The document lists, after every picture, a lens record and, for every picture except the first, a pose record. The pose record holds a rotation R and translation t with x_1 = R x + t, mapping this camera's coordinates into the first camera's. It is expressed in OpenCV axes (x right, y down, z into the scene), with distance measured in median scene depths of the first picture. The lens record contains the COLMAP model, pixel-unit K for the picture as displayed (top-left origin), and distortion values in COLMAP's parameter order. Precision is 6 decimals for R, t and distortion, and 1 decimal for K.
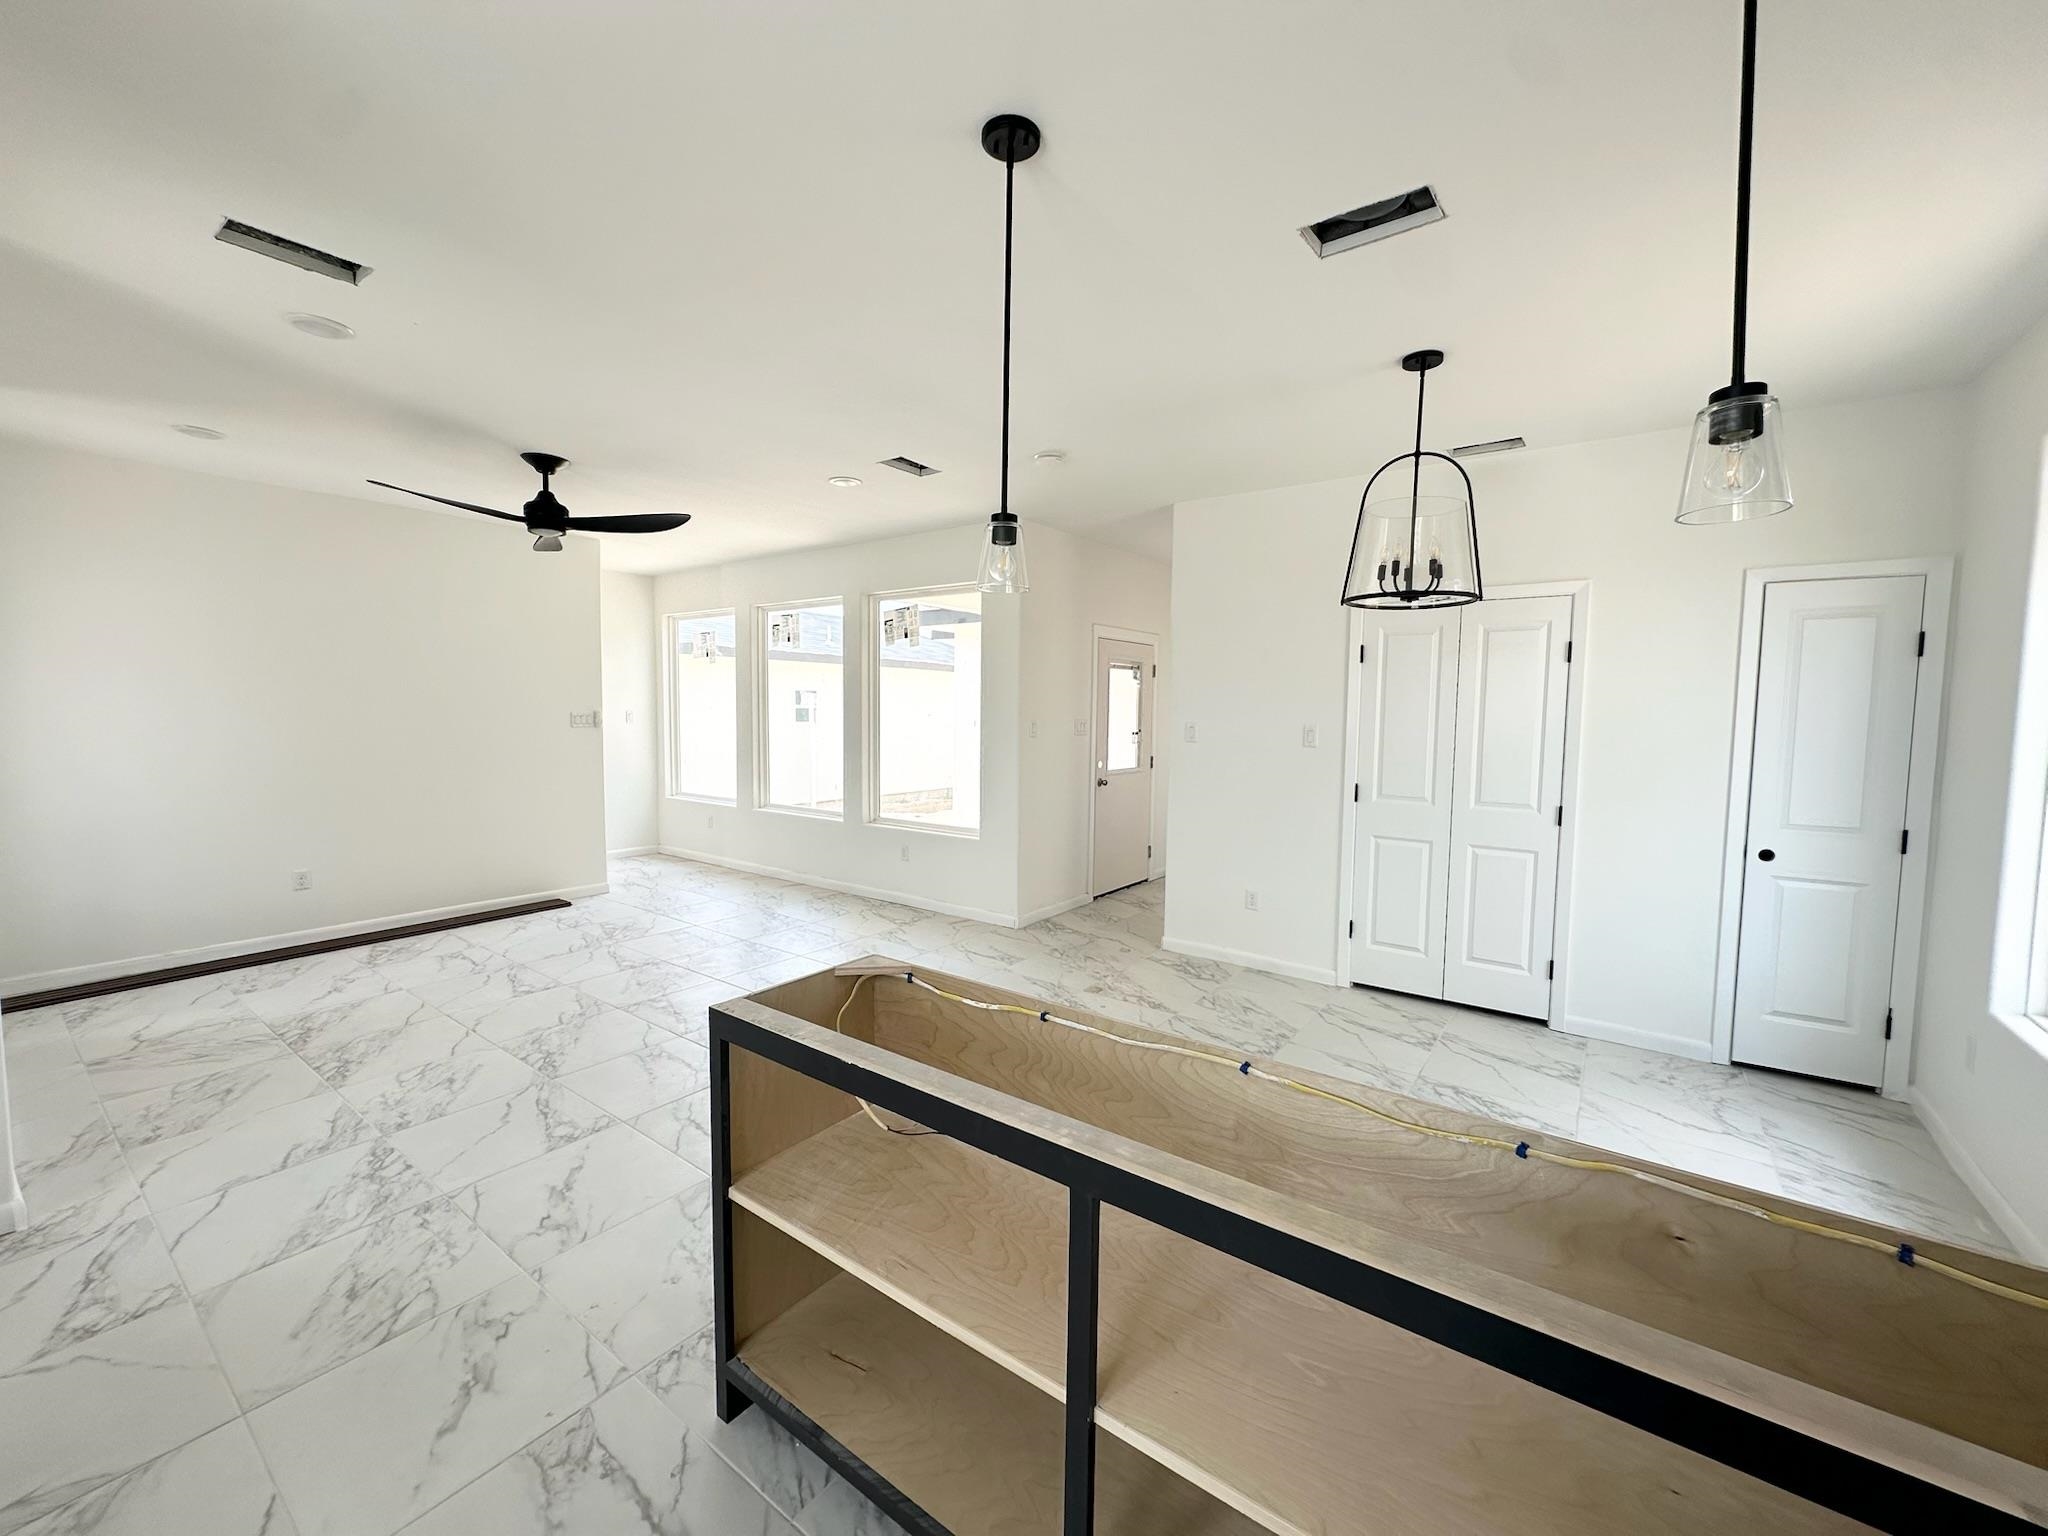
lens RADIAL K [[818.8, 0, 1023.9], [0, 818.8, 766.0], [0, 0, 1]] dist [-0.002962, 0.000378]
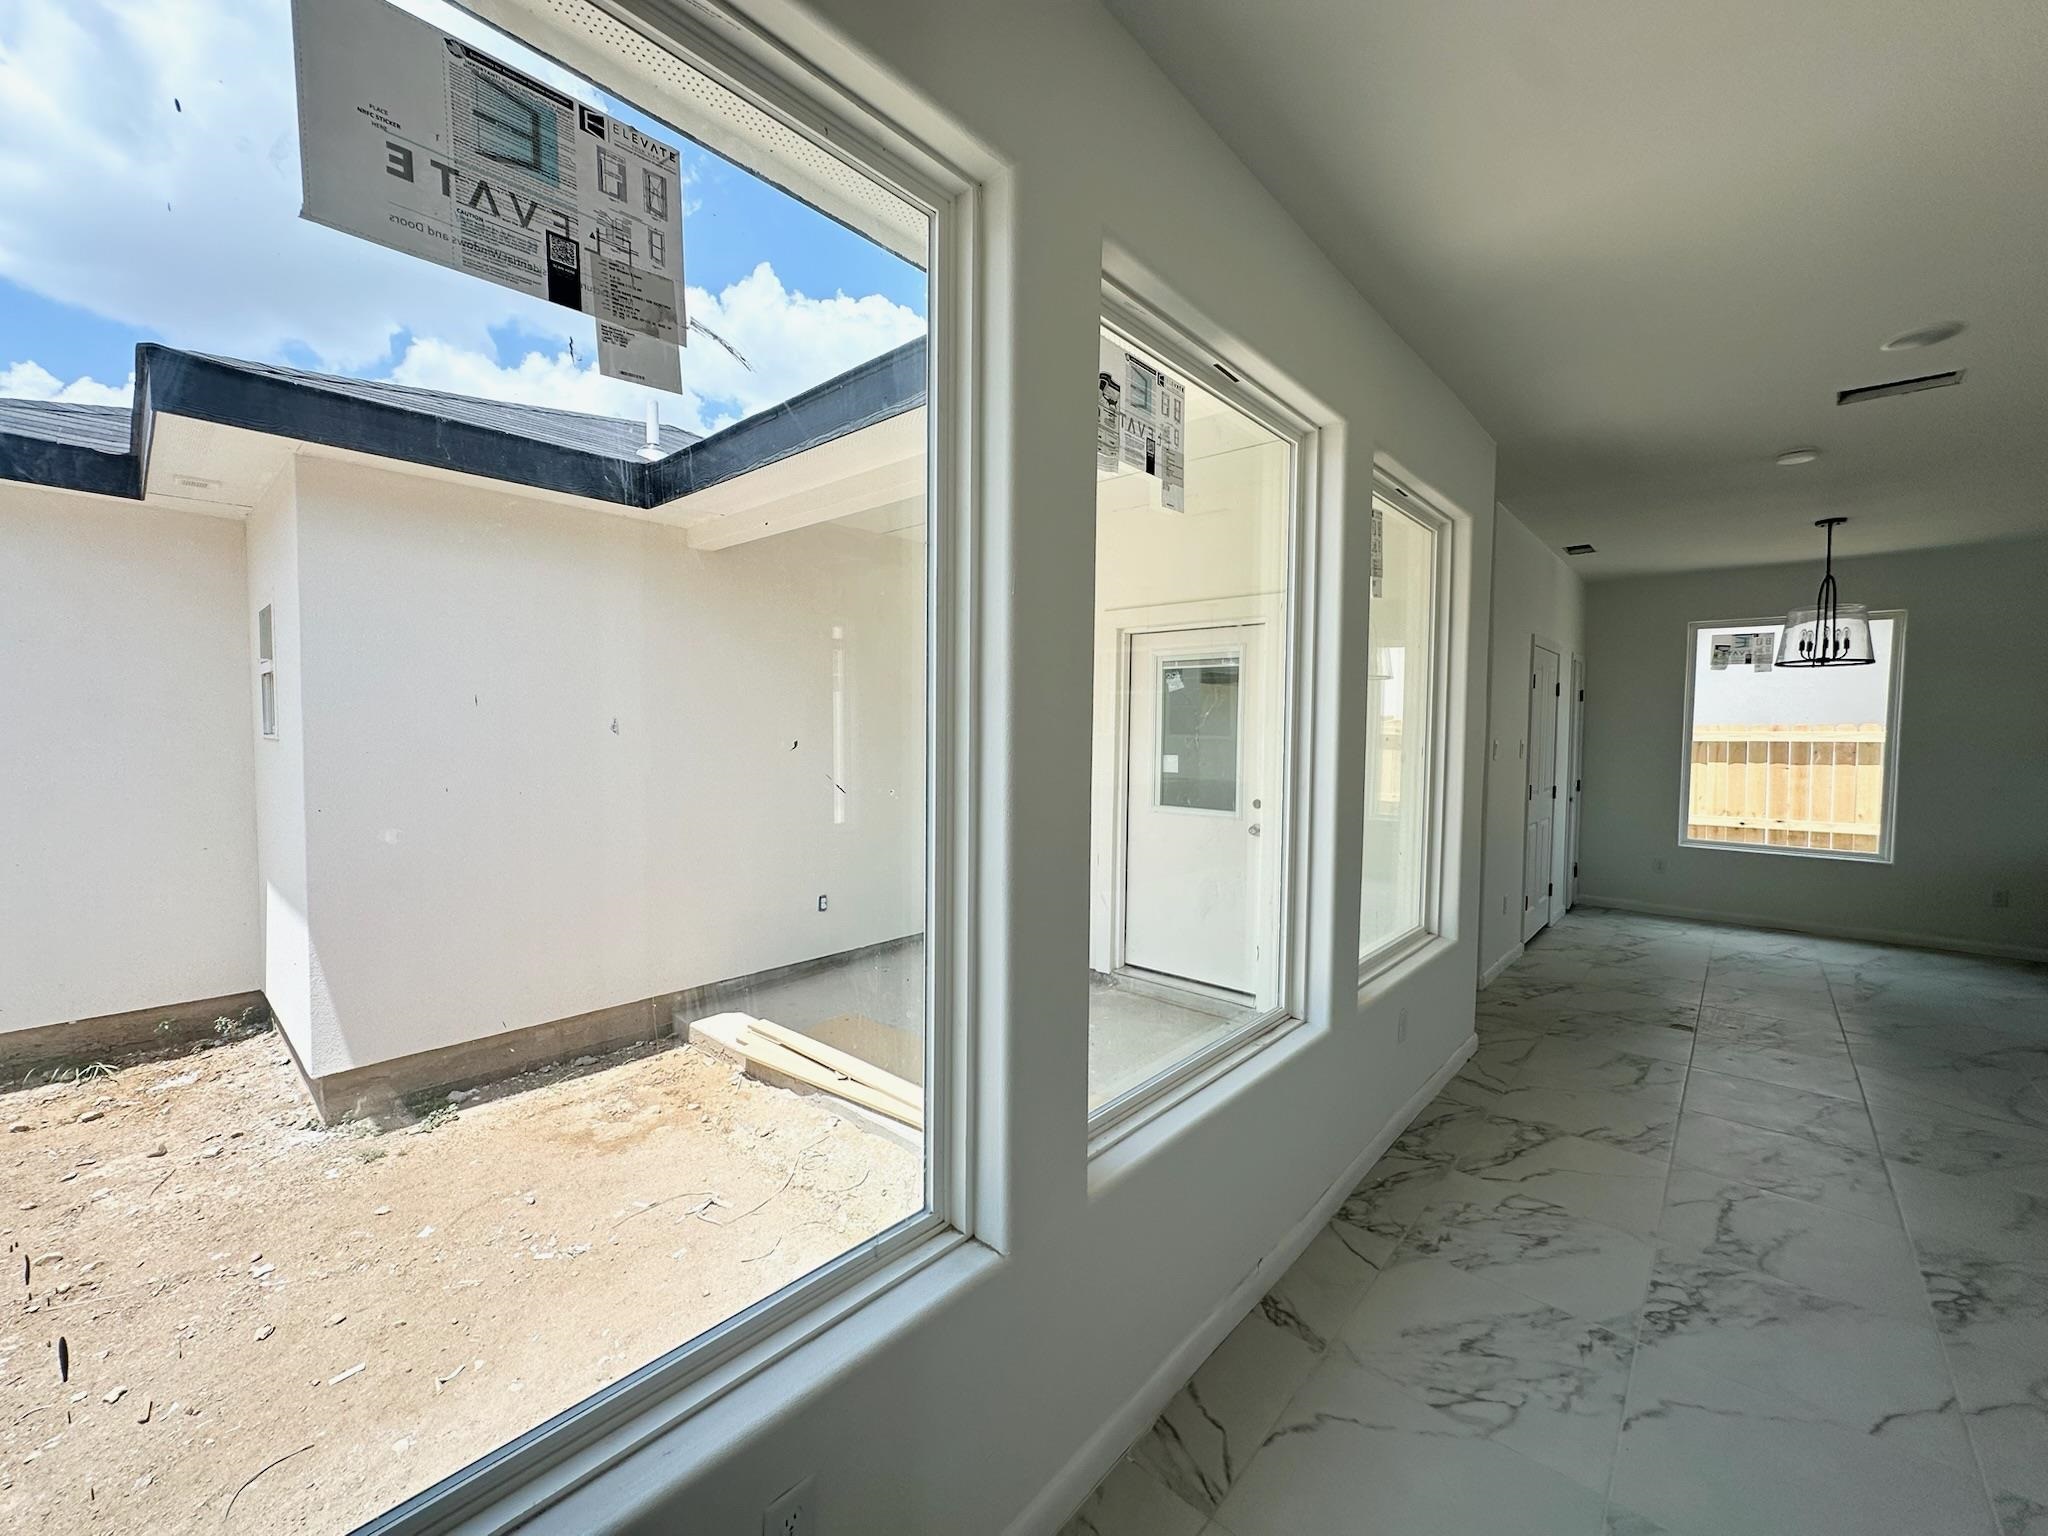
lens RADIAL K [[813.7, 0, 1022.6], [0, 813.7, 765.3], [0, 0, 1]] dist [-0.003220, -0.000007]
pose [[0.097369, -0.057460, 0.993588, -0.778577], [0.061578, 0.996767, 0.051610, -0.104836], [-0.993342, 0.056158, 0.100592, 1.430599]]
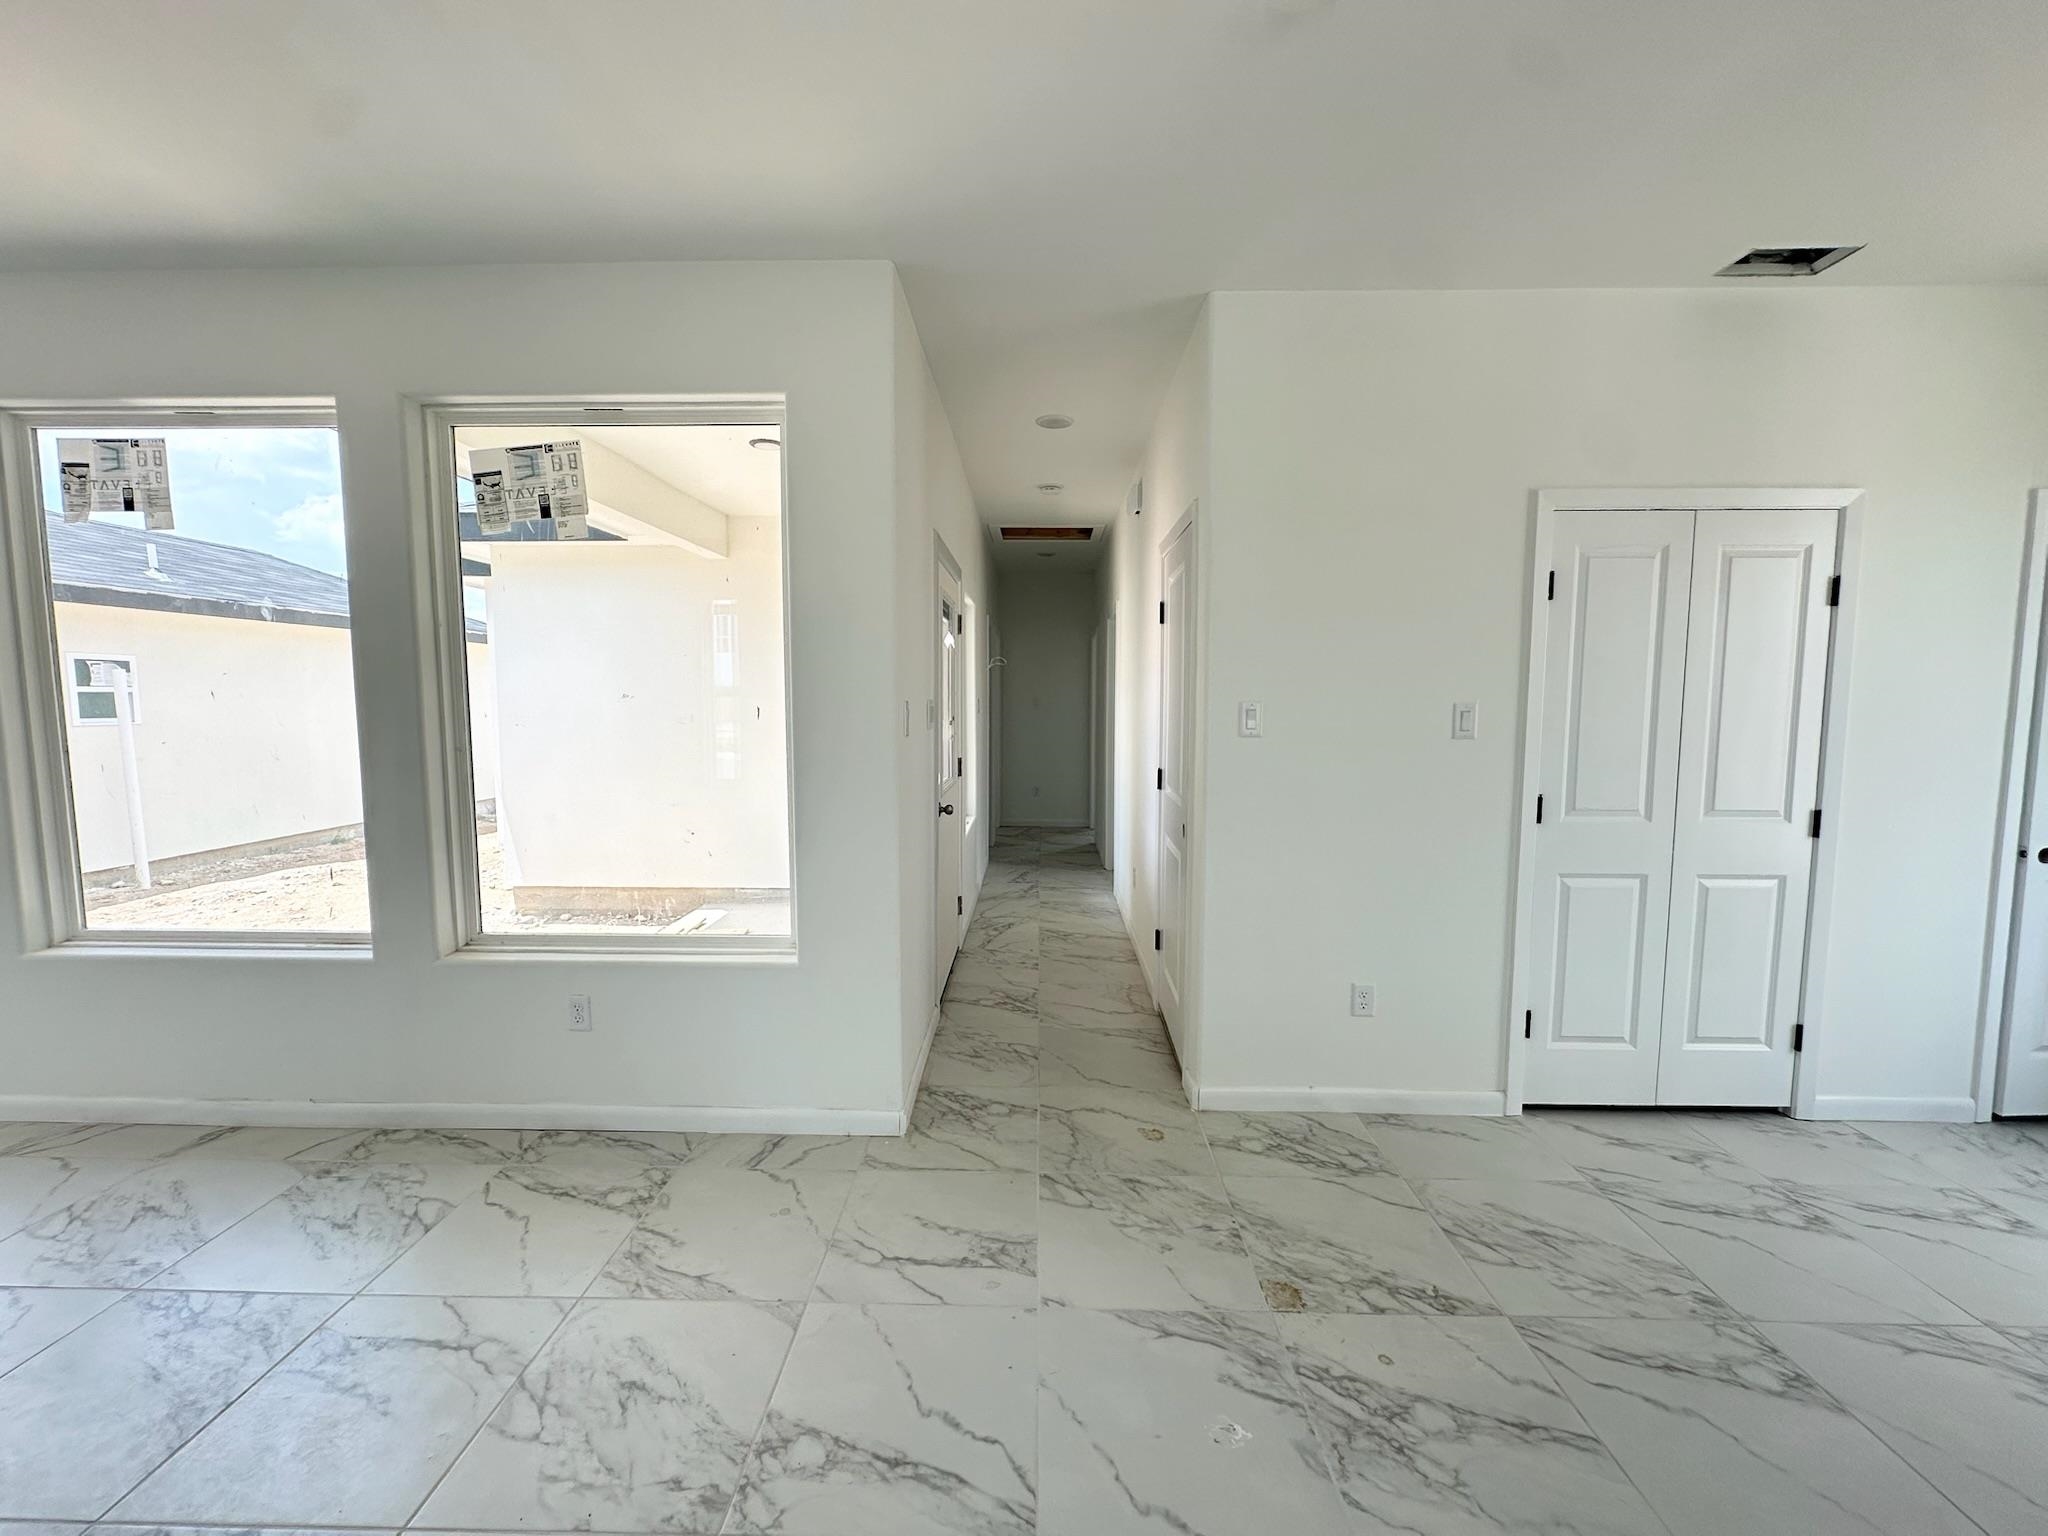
lens RADIAL K [[818.8, 0, 1023.9], [0, 818.8, 766.0], [0, 0, 1]] dist [-0.002962, 0.000378]
pose [[0.818540, -0.058939, 0.571418, -0.236834], [0.047813, 0.998261, 0.034475, -0.035544], [-0.572457, -0.000898, 0.819934, 0.622530]]
